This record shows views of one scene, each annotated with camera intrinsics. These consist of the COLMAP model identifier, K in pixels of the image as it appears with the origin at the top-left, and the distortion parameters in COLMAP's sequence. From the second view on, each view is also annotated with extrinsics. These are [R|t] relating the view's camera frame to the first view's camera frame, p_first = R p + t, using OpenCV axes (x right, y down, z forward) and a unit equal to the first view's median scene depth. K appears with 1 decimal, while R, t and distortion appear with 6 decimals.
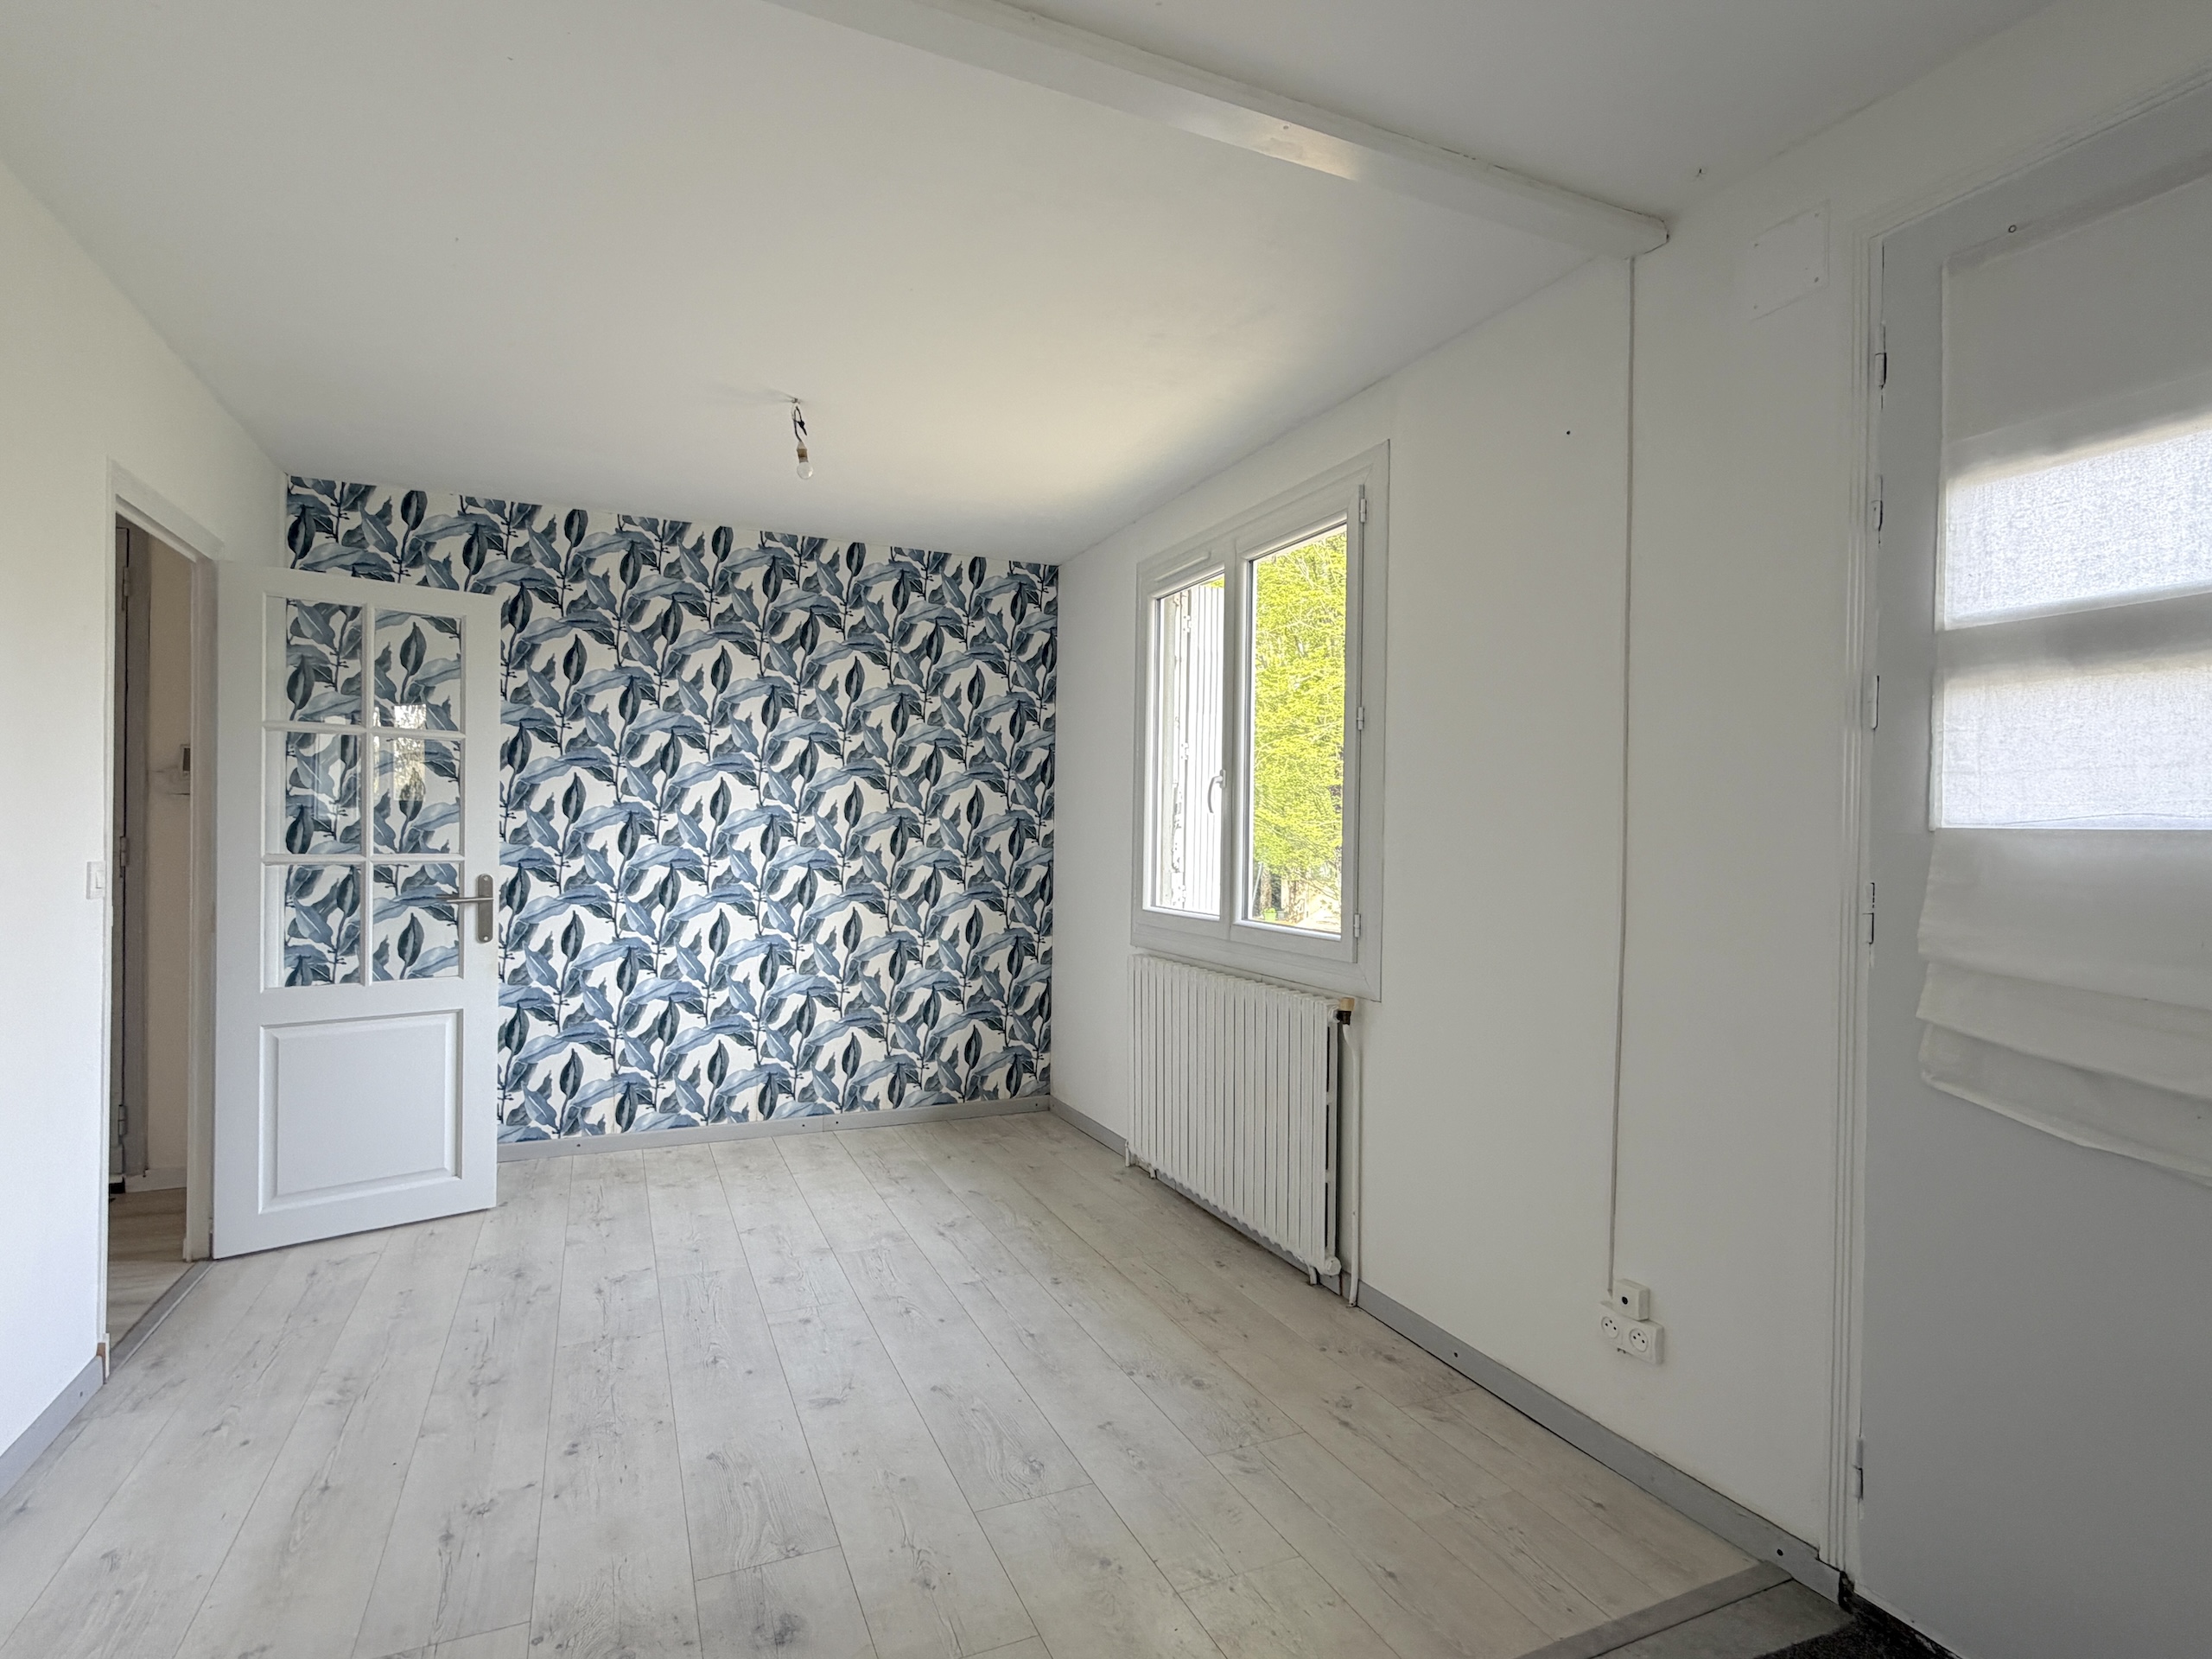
lens RADIAL K [[1130.6, 0, 1109.1], [0, 1130.6, 838.1], [0, 0, 1]] dist [0.001567, -0.001919]
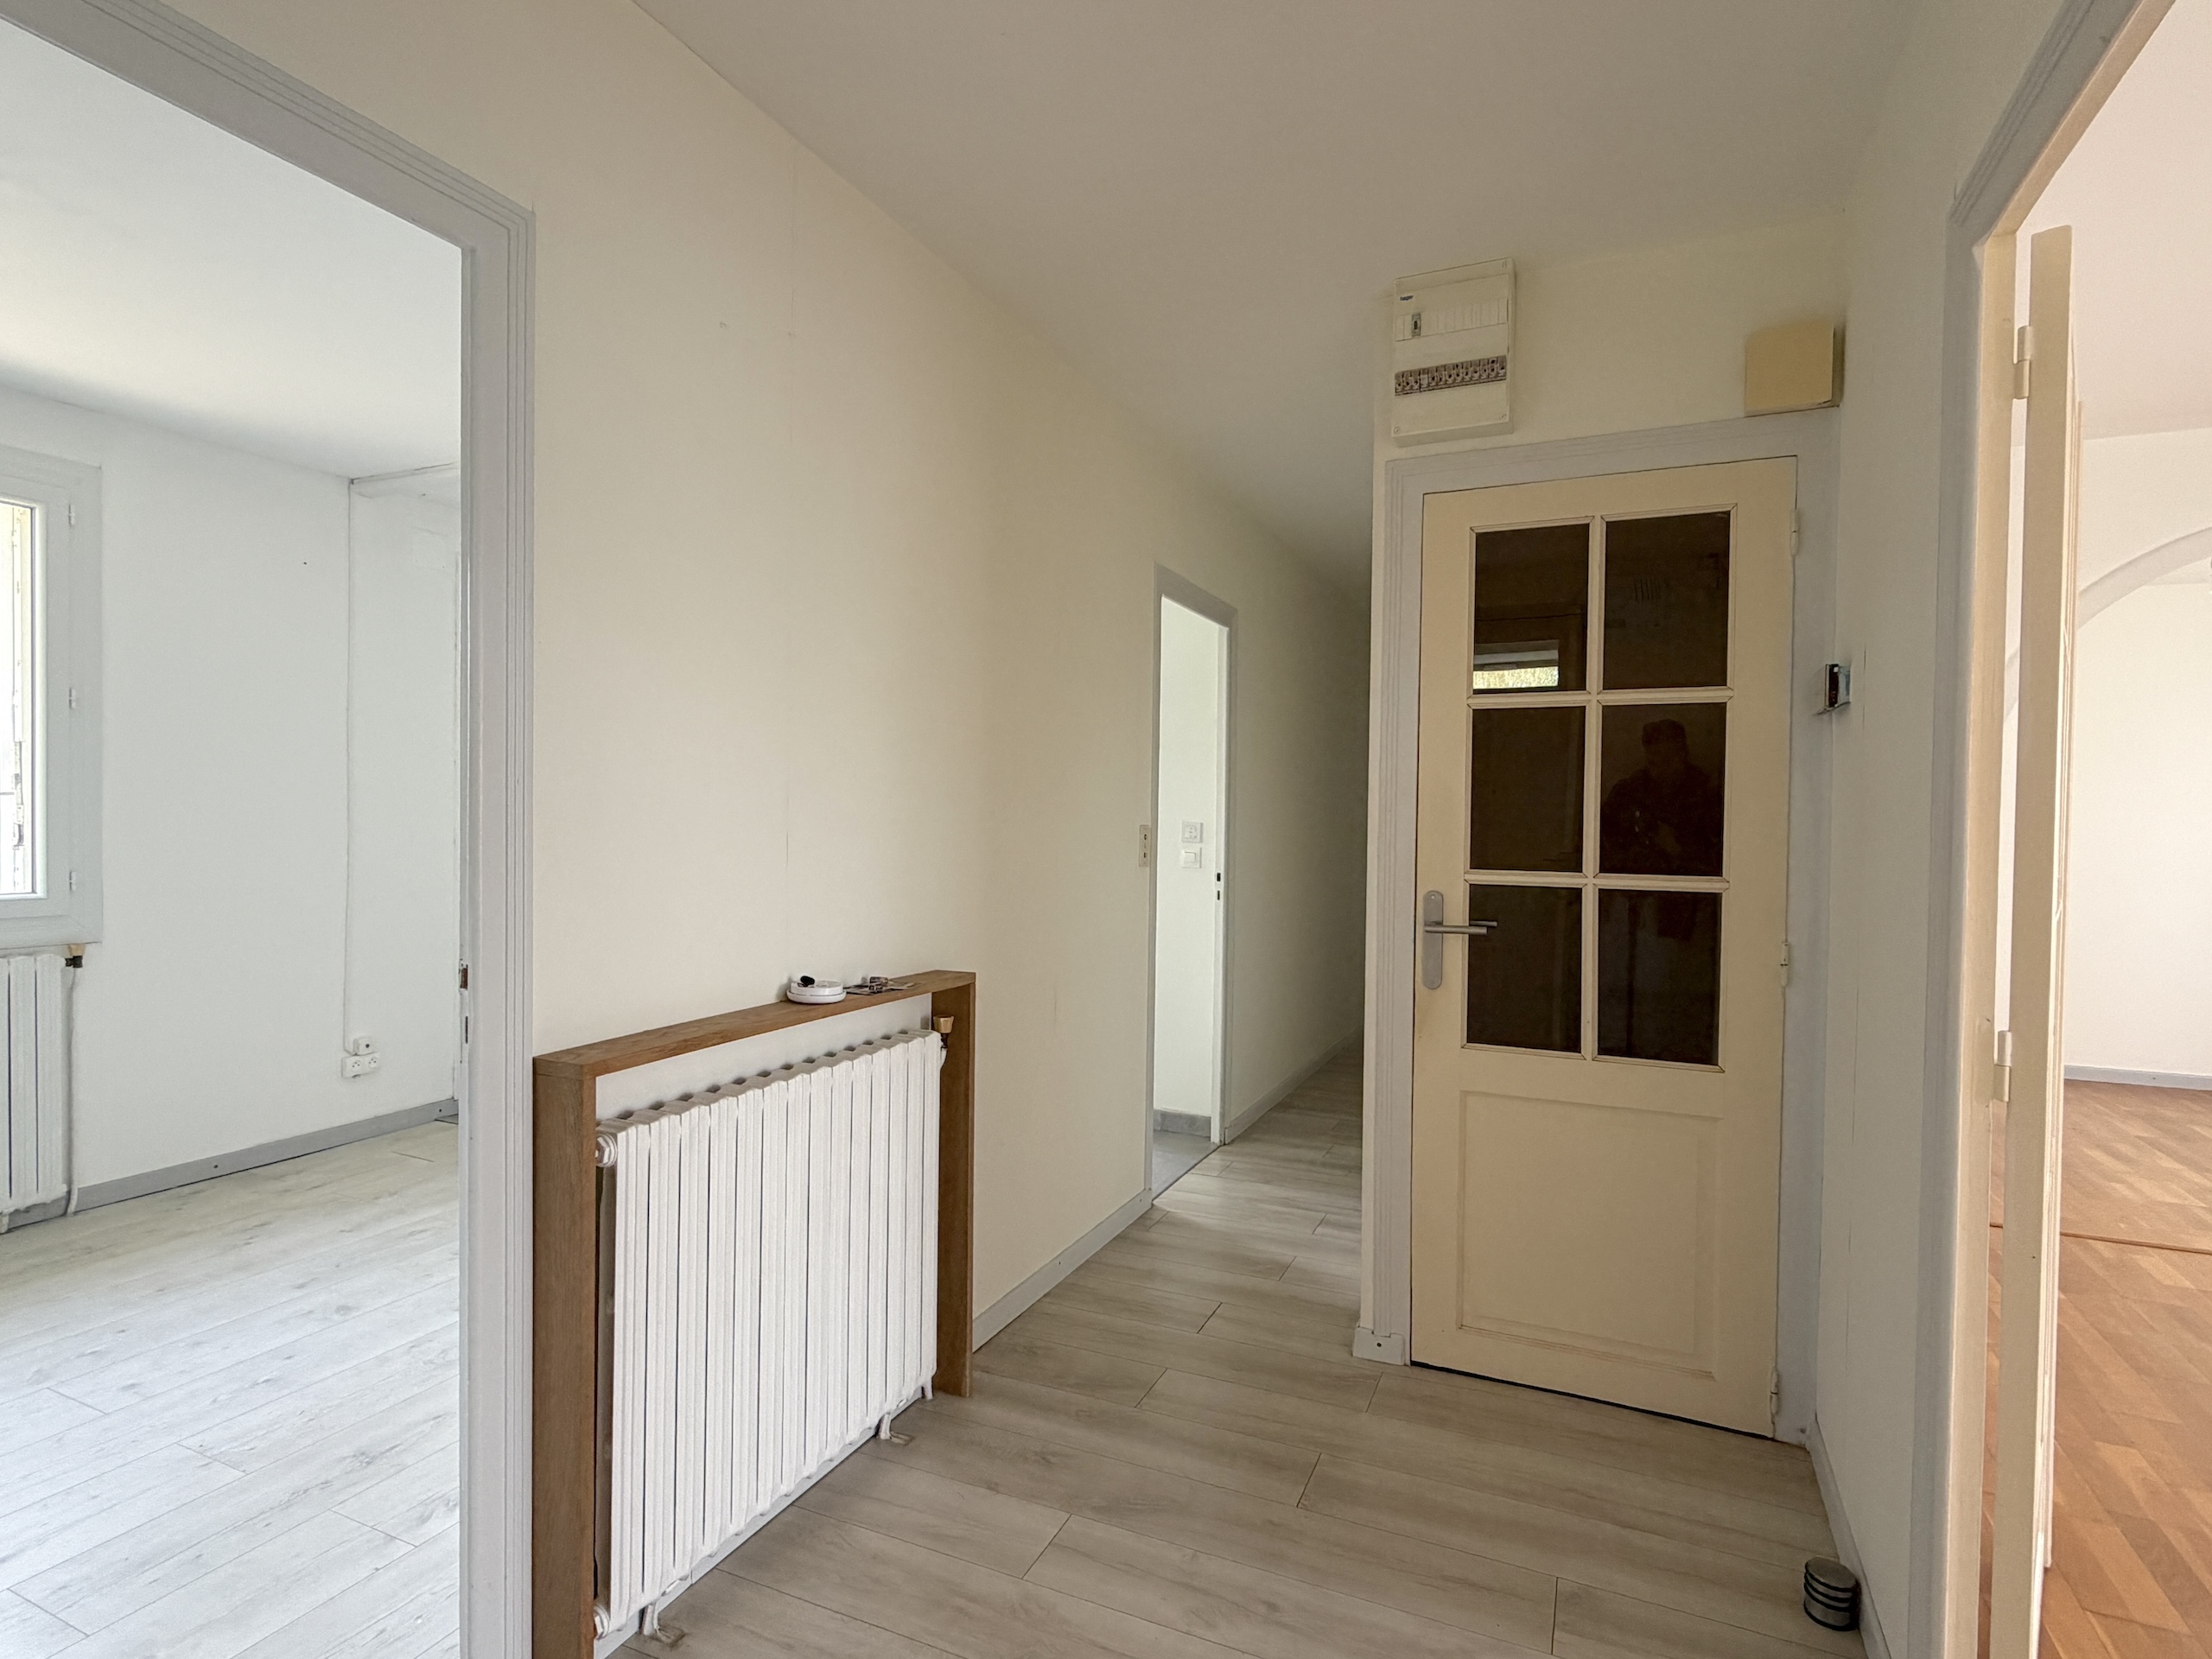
lens RADIAL K [[1130.6, 0, 1109.1], [0, 1130.6, 838.1], [0, 0, 1]] dist [0.001567, -0.001919]
pose [[-0.663332, -0.036387, 0.747440, -1.492379], [-0.018674, 0.999311, 0.032076, -0.023976], [-0.748092, 0.007319, -0.663554, 1.101636]]
